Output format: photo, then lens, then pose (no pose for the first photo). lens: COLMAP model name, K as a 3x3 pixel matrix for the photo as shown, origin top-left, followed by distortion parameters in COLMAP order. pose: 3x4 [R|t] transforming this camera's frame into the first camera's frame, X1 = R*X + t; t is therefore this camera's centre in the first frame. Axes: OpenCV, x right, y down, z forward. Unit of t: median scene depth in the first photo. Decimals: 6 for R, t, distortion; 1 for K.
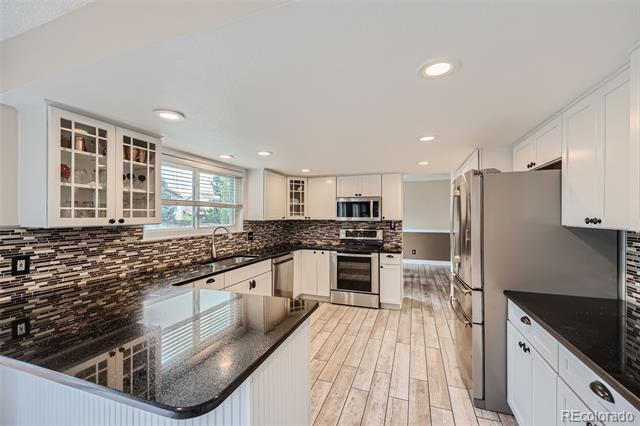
lens RADIAL K [[258.9, 0, 321.7], [0, 258.9, 216.6], [0, 0, 1]] dist [-0.000340, 0.000590]
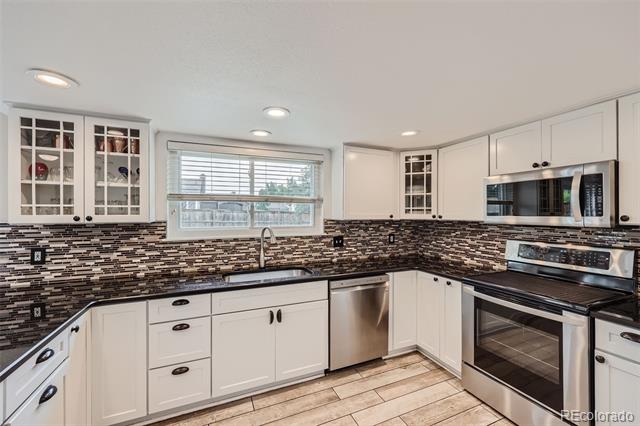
lens RADIAL K [[258.9, 0, 322.2], [0, 258.9, 212.7], [0, 0, 1]] dist [-0.000340, 0.000590]
pose [[0.684645, -0.001069, -0.728876, 0.317496], [-0.003475, 0.999983, -0.004730, -0.001991], [0.728868, 0.005771, 0.684630, 0.674889]]
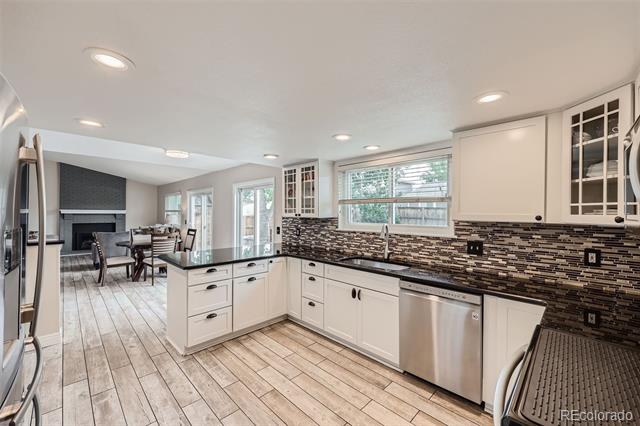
lens RADIAL K [[258.9, 0, 320.7], [0, 258.9, 211.7], [0, 0, 1]] dist [-0.000340, 0.000590]
pose [[-0.424026, -0.000875, -0.905649, 0.582210], [-0.005357, 0.999984, 0.001542, -0.007608], [0.905634, 0.005505, -0.424024, 1.334481]]
